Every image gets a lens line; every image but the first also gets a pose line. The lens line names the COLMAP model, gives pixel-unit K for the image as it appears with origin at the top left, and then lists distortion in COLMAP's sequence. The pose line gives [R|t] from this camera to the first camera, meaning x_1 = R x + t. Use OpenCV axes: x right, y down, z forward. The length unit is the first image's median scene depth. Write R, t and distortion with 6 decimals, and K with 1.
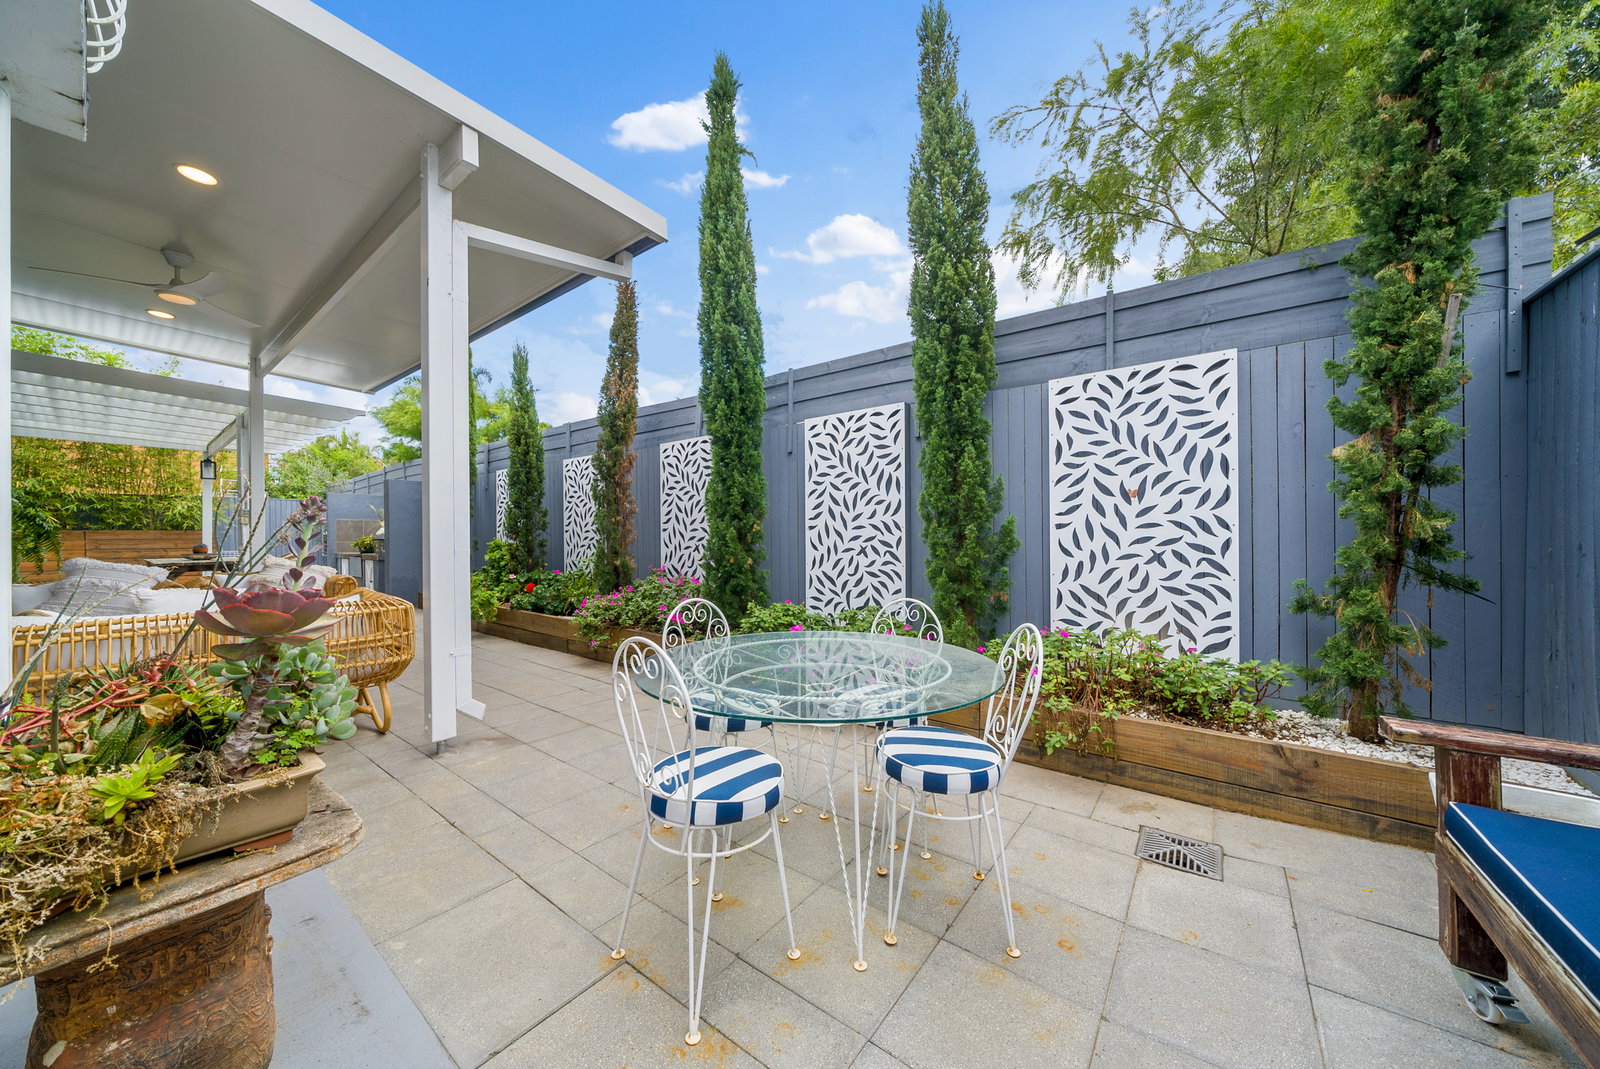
lens RADIAL K [[553.8, 0, 799.4], [0, 553.8, 527.7], [0, 0, 1]] dist [0.002071, -0.000142]
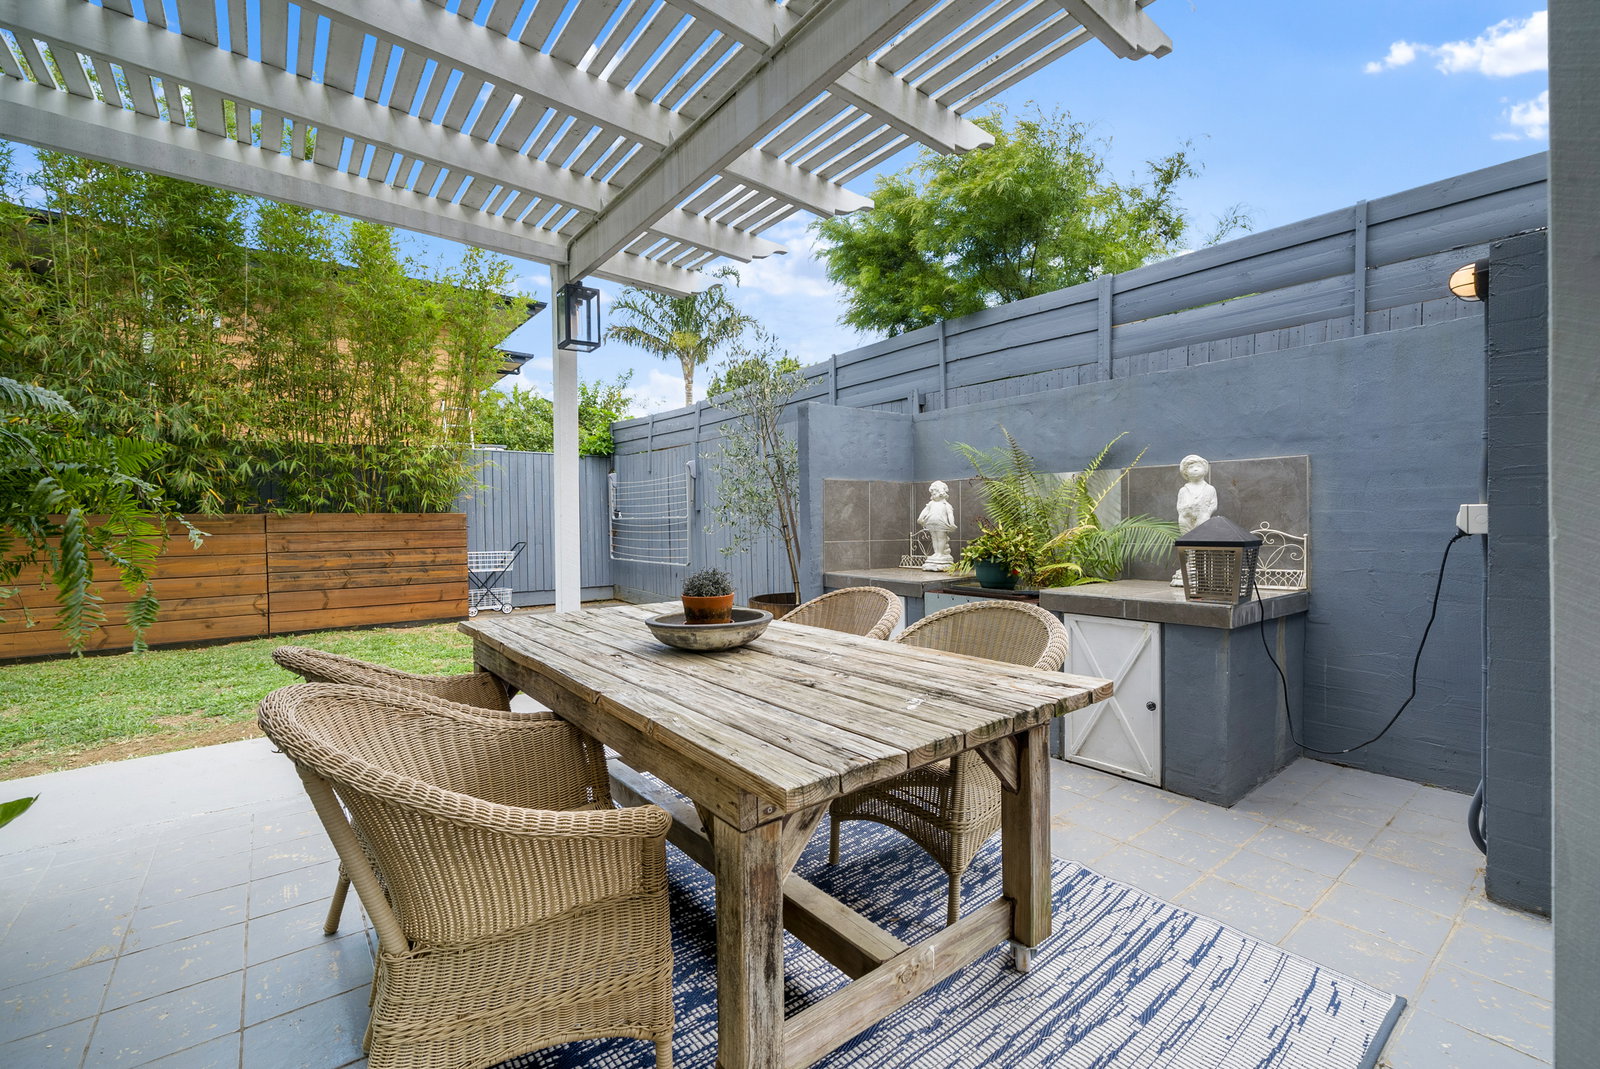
lens RADIAL K [[657.1, 0, 800.5], [0, 657.1, 527.7], [0, 0, 1]] dist [0.000654, 0.000122]
pose [[0.972469, -0.000575, -0.233033, -1.173423], [0.006269, 0.999700, 0.023694, 0.009331], [0.232949, -0.024502, 0.972180, 0.924673]]
